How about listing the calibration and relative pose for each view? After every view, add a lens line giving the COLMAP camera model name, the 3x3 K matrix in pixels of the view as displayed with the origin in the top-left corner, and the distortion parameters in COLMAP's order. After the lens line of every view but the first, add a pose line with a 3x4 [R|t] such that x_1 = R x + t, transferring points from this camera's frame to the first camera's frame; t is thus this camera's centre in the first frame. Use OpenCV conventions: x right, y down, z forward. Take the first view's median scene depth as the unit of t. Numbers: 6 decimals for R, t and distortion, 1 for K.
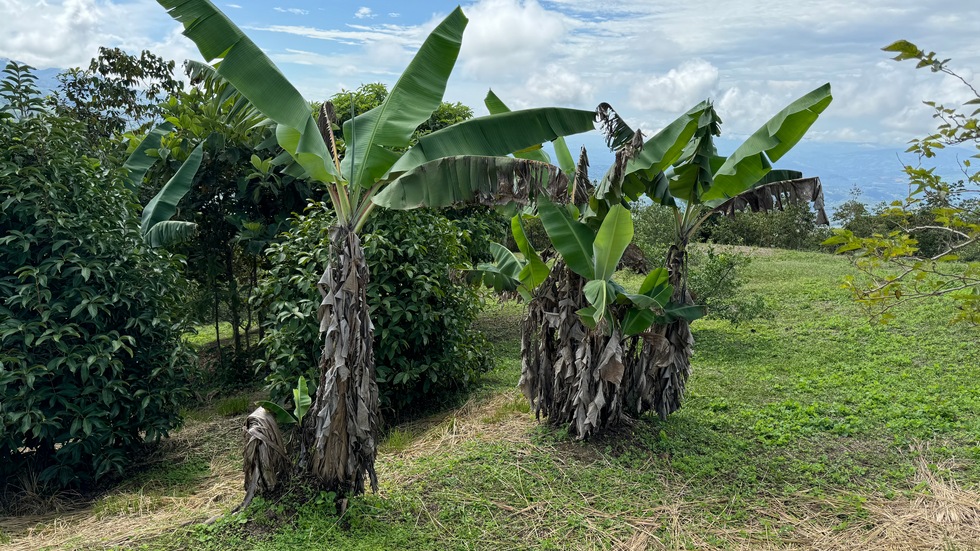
lens RADIAL K [[698.7, 0, 494.8], [0, 698.7, 270.2], [0, 0, 1]] dist [0.059855, -0.072007]
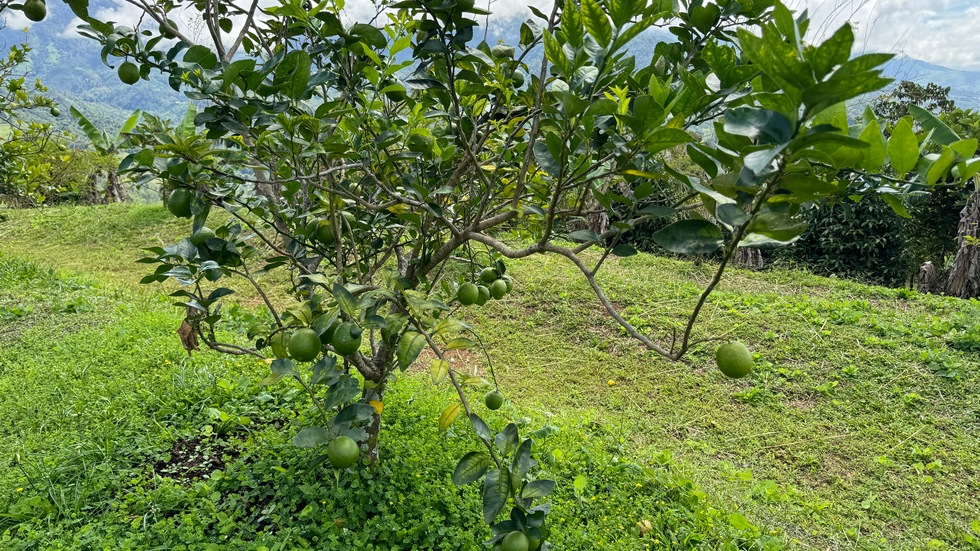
lens RADIAL K [[698.7, 0, 494.8], [0, 698.7, 270.2], [0, 0, 1]] dist [0.059855, -0.072007]
pose [[0.535513, 0.157810, -0.829652, 0.662260], [-0.135686, 0.985701, 0.099911, 0.127510], [0.833556, 0.059068, 0.549268, -1.192174]]
